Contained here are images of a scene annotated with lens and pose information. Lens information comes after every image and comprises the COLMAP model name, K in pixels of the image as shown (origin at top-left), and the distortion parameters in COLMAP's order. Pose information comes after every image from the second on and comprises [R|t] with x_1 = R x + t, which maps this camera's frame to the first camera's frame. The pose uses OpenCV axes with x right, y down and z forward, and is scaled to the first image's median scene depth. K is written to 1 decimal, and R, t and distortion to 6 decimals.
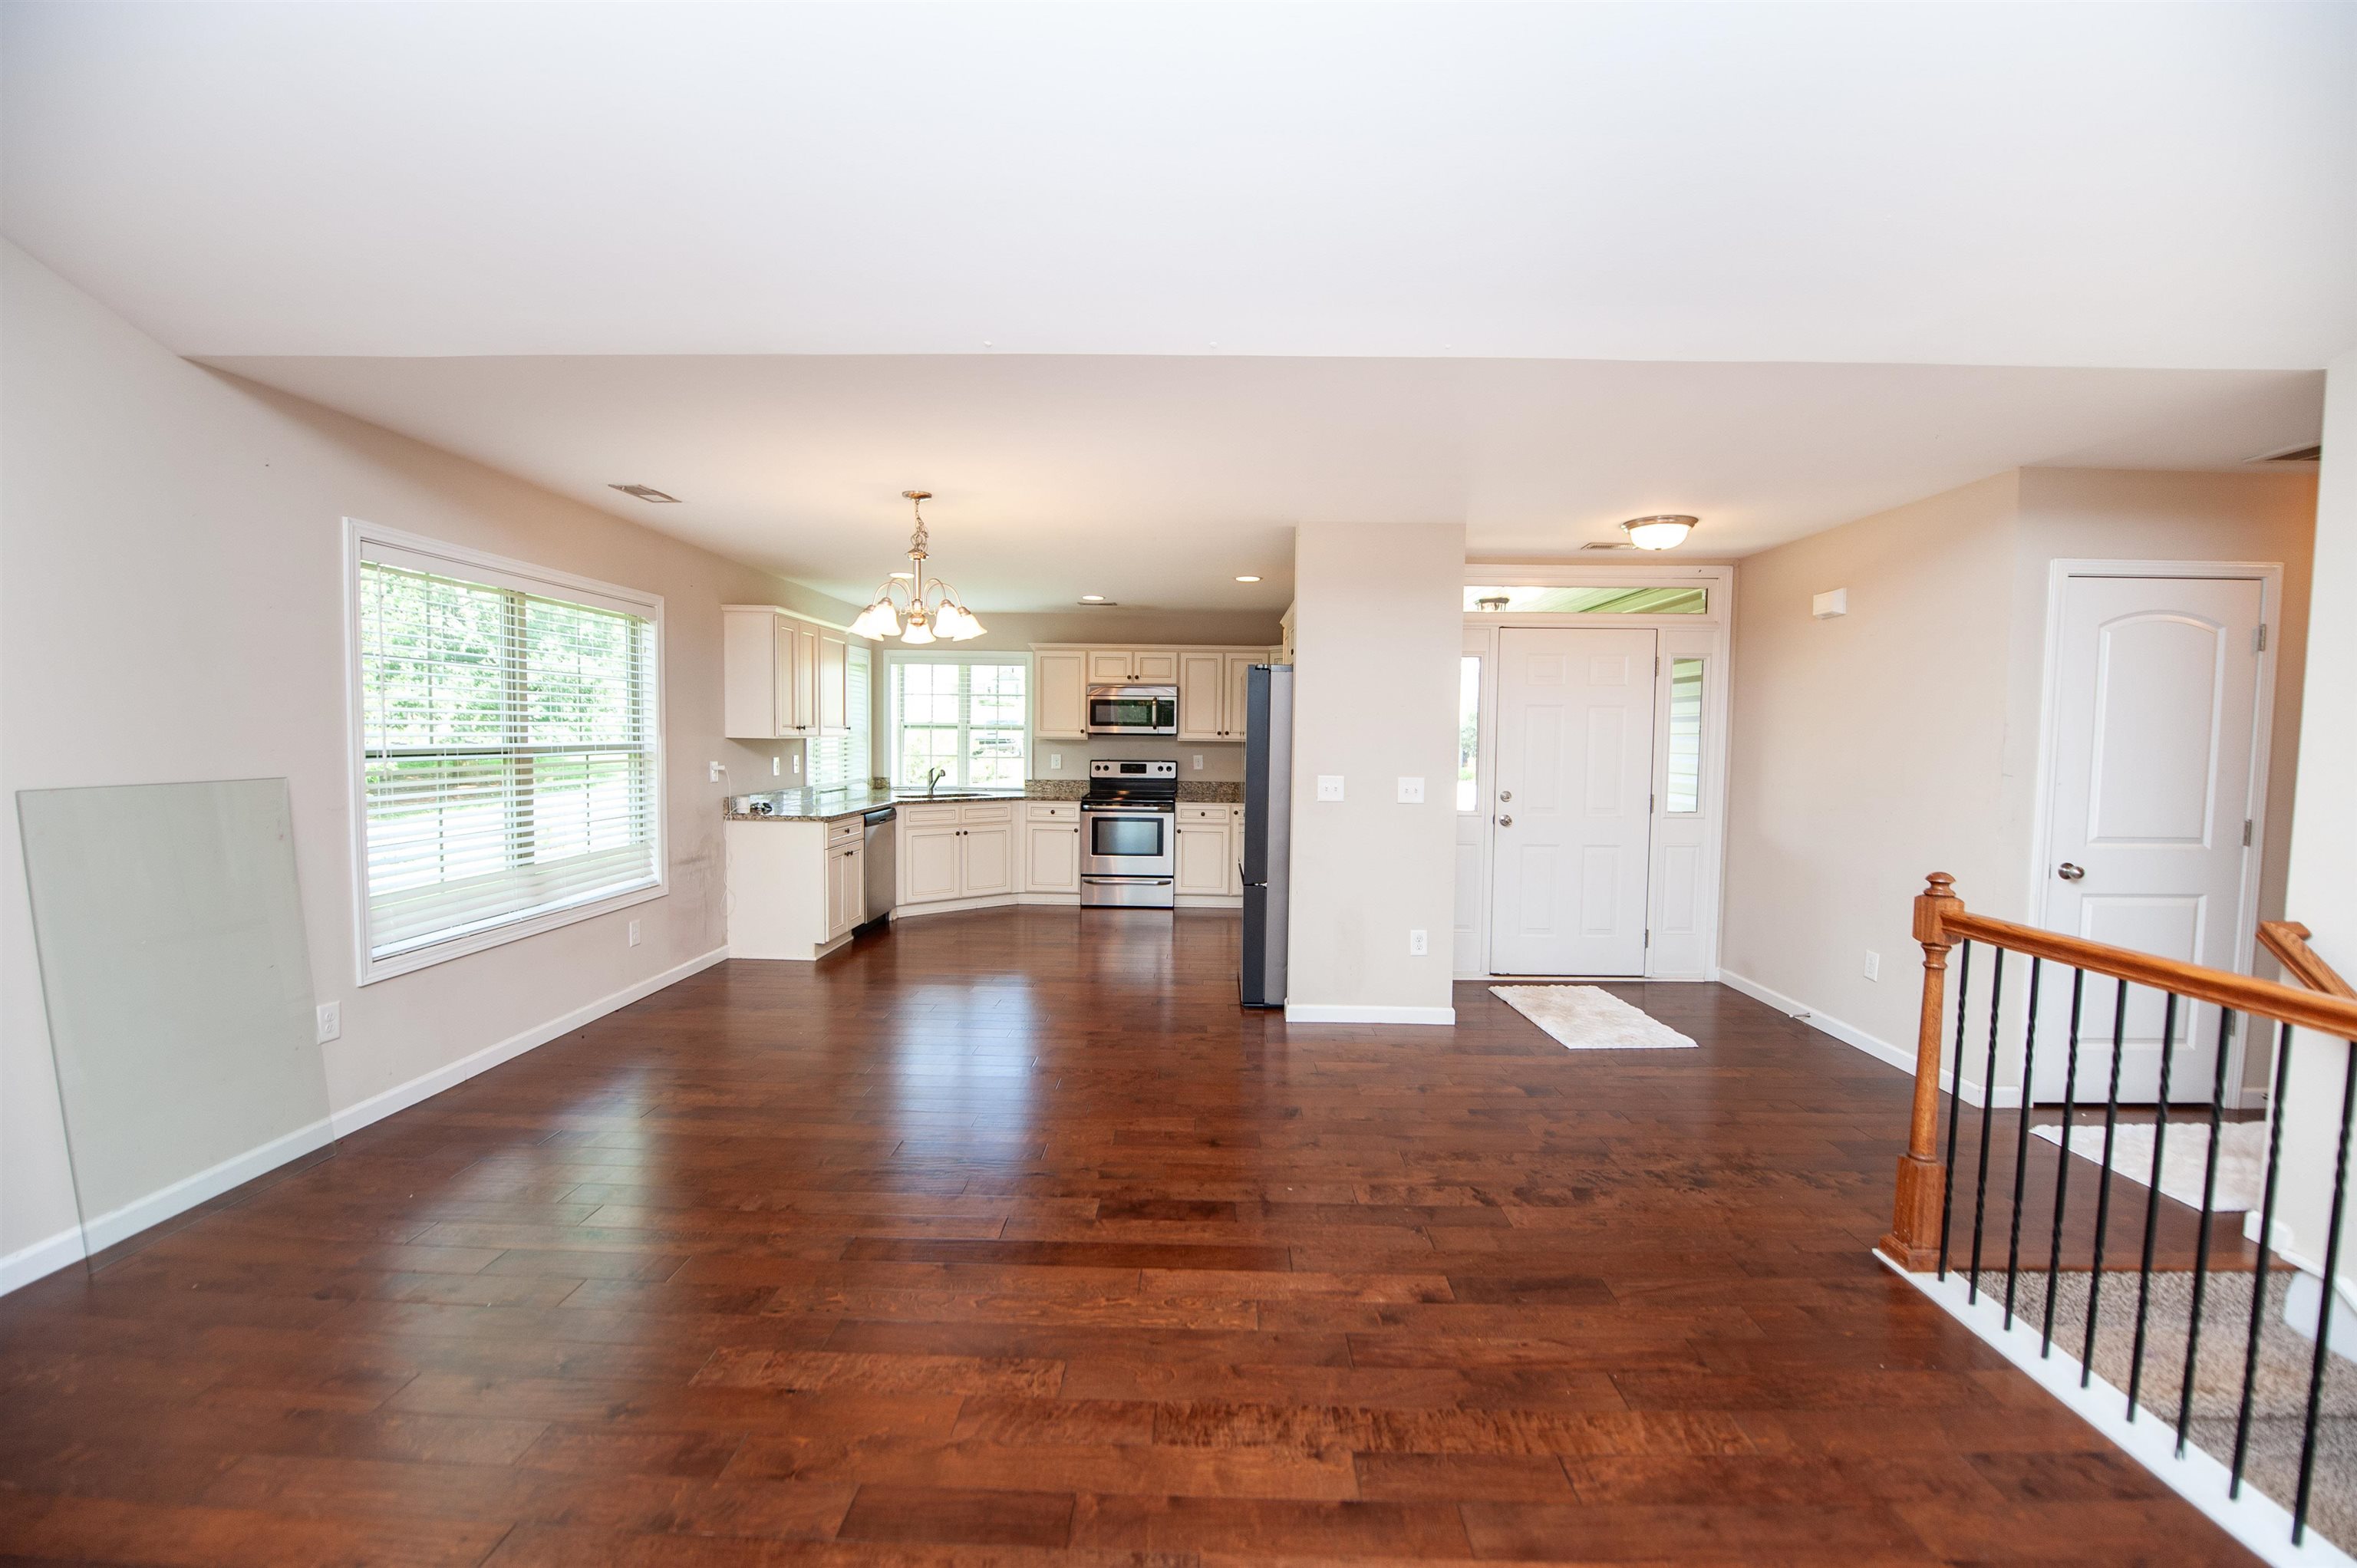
lens RADIAL K [[940.8, 0, 1184.7], [0, 940.8, 790.6], [0, 0, 1]] dist [-0.022028, -0.000707]
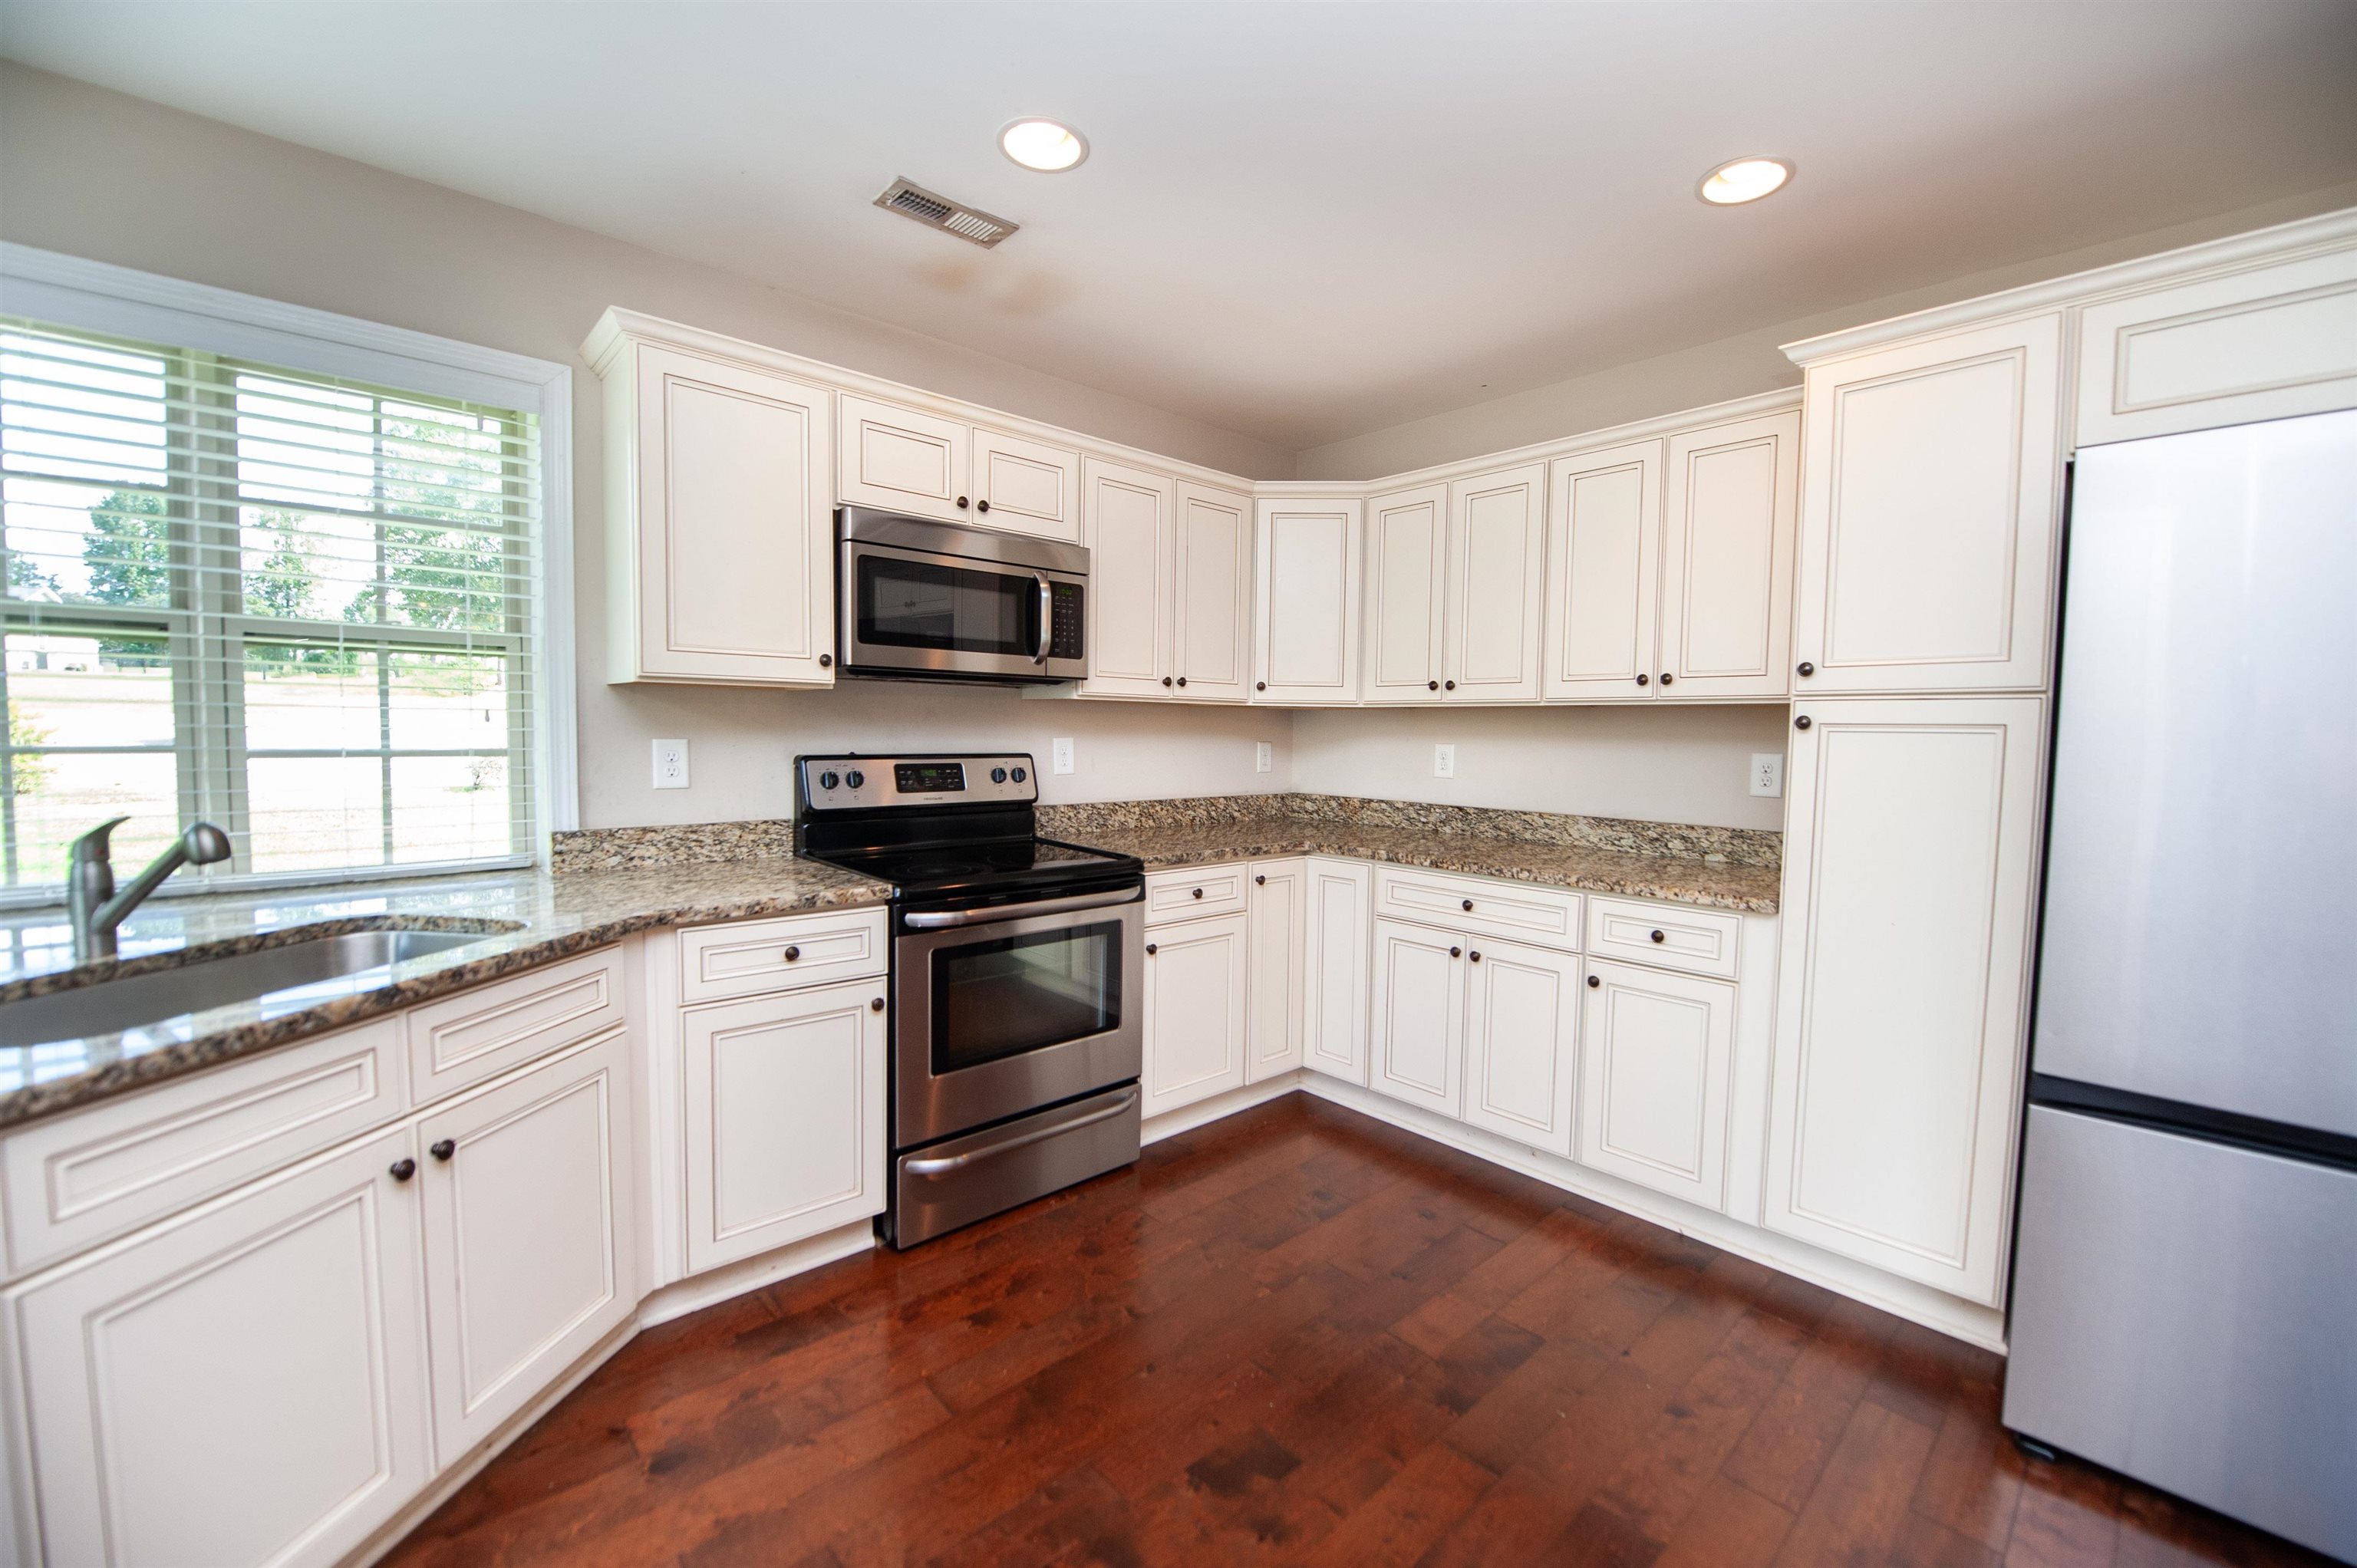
lens RADIAL K [[944.3, 0, 1183.6], [0, 944.3, 789.1], [0, 0, 1]] dist [-0.016204, 0.000007]
pose [[0.722892, -0.045504, 0.689461, -0.376352], [0.035192, 0.998959, 0.029033, -0.043360], [-0.690064, 0.003276, 0.723741, 1.129978]]
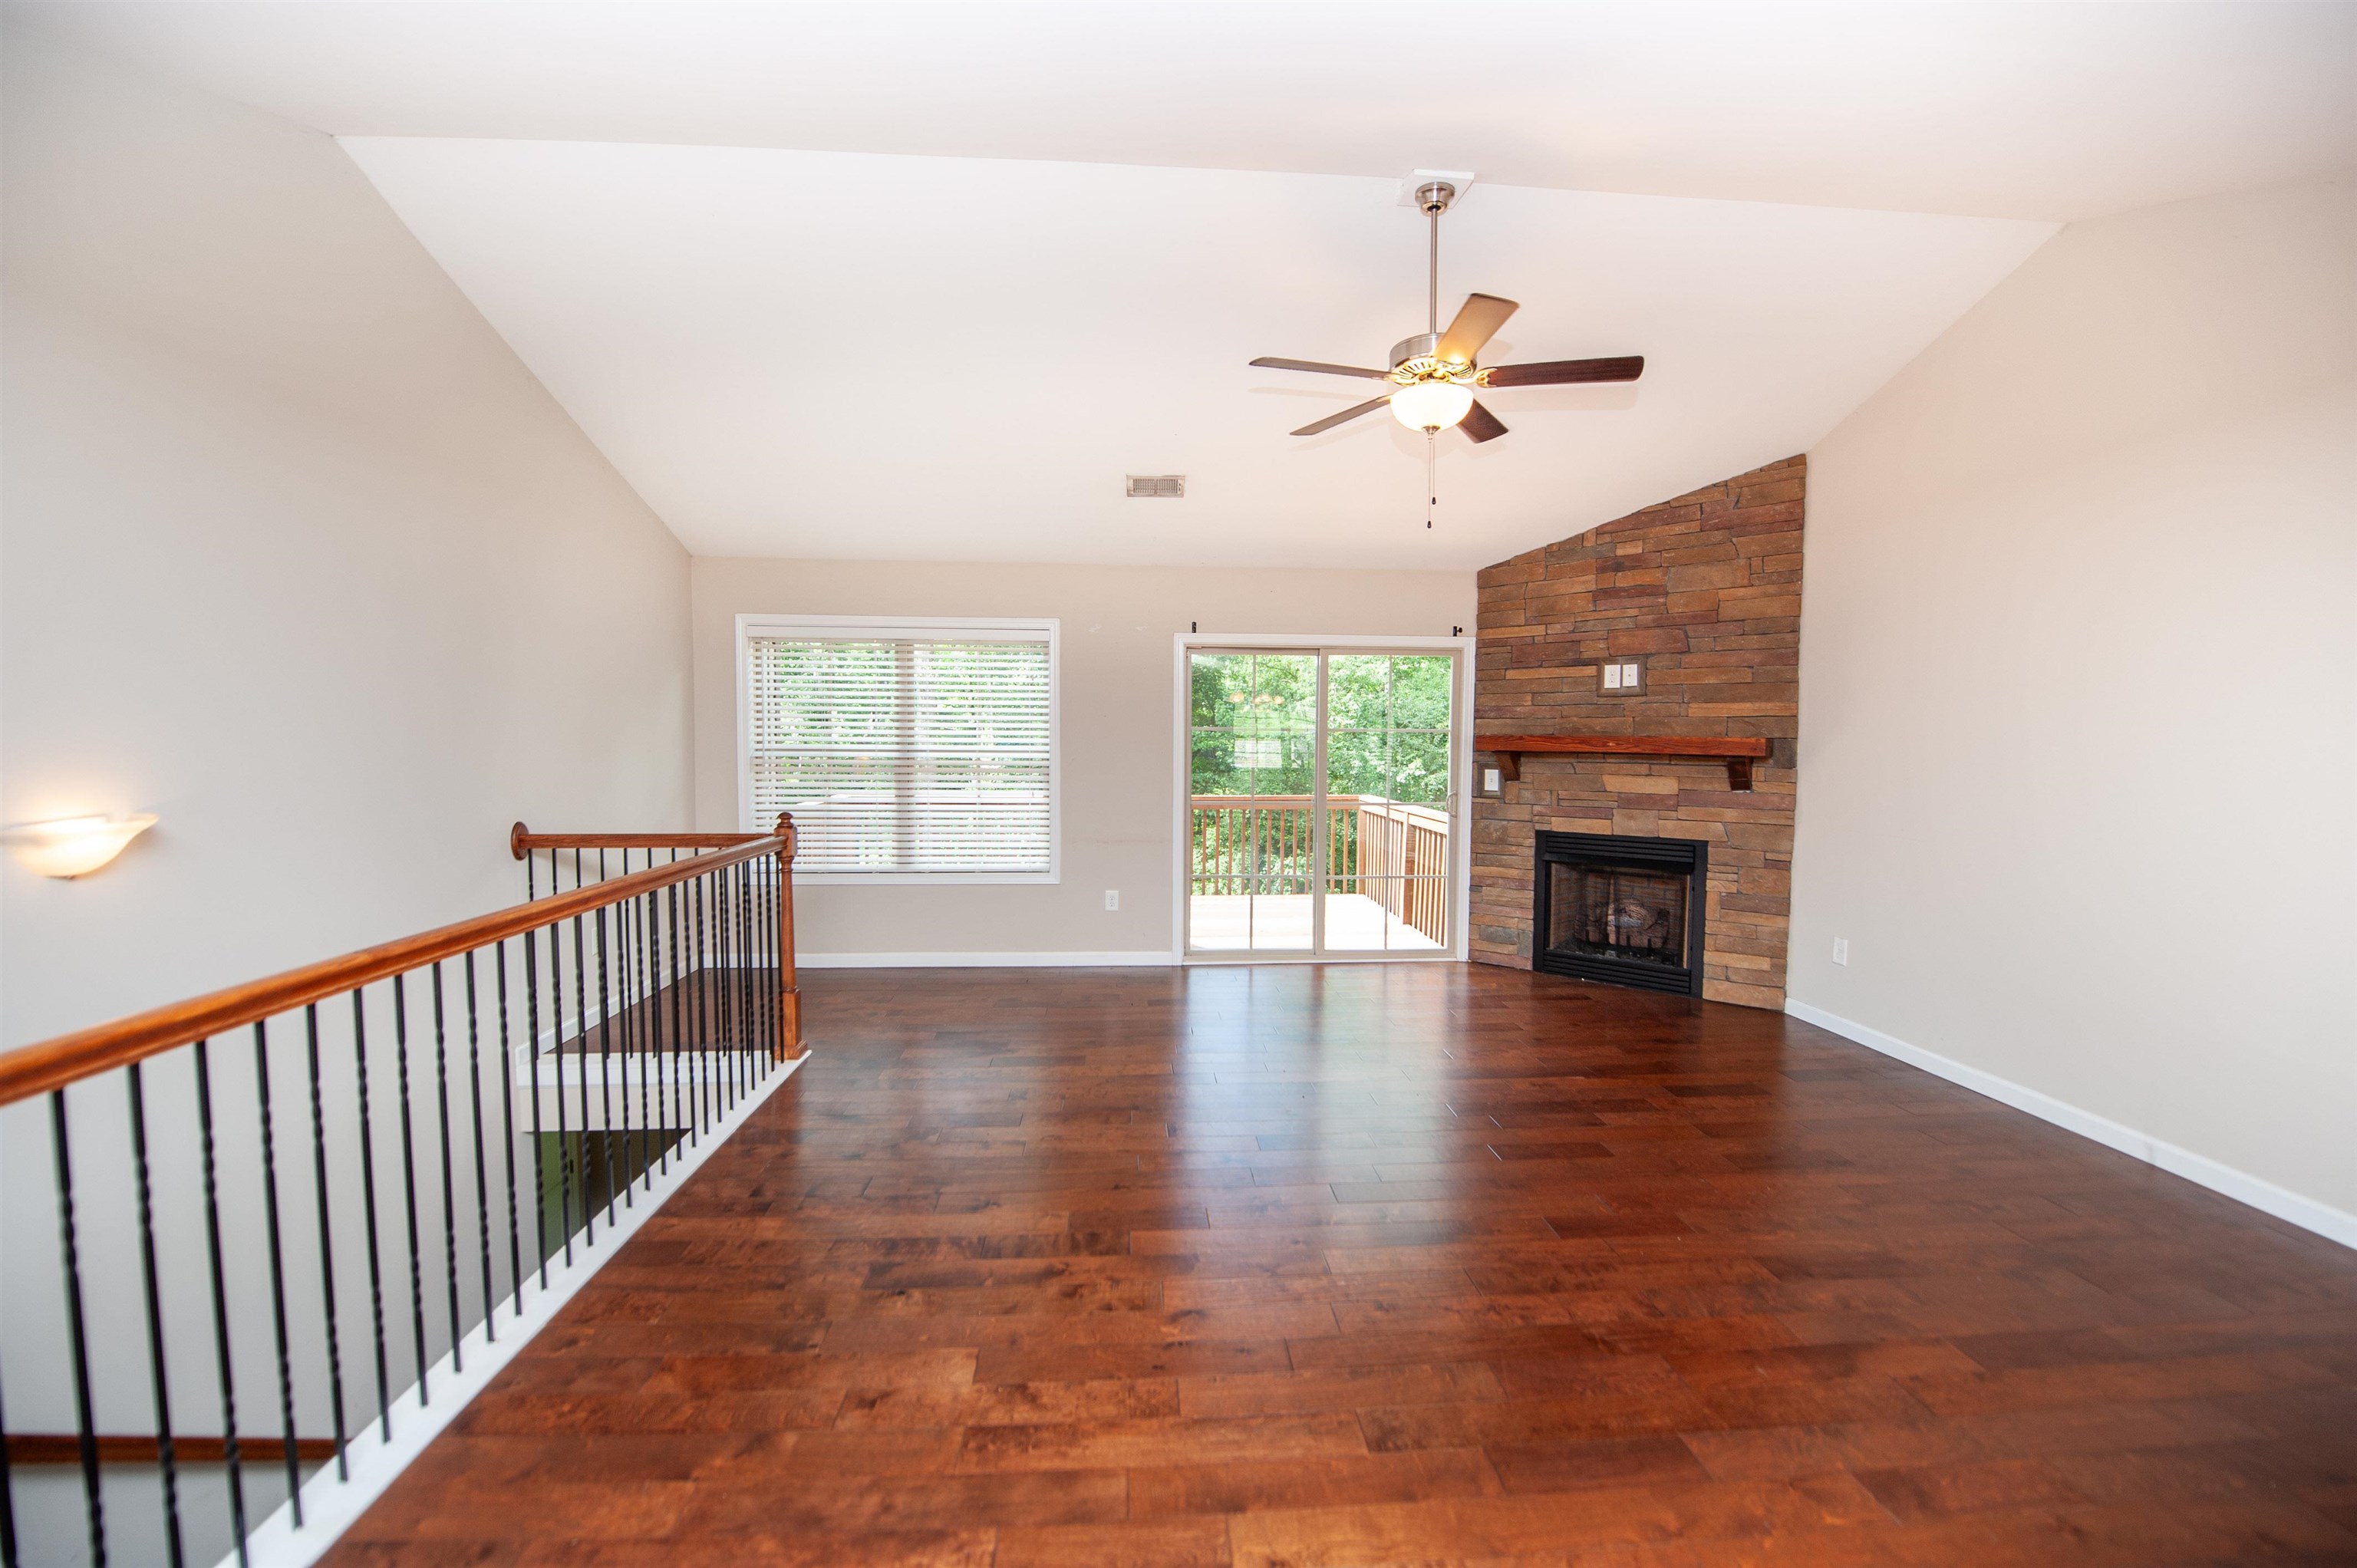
lens RADIAL K [[927.4, 0, 1199.2], [0, 927.4, 788.4], [0, 0, 1]] dist [-0.025087, -0.000386]
pose [[-0.994735, -0.015238, -0.101342, 0.112213], [-0.026297, 0.993726, 0.108704, -0.032033], [0.099049, 0.110796, -0.988895, 0.638753]]
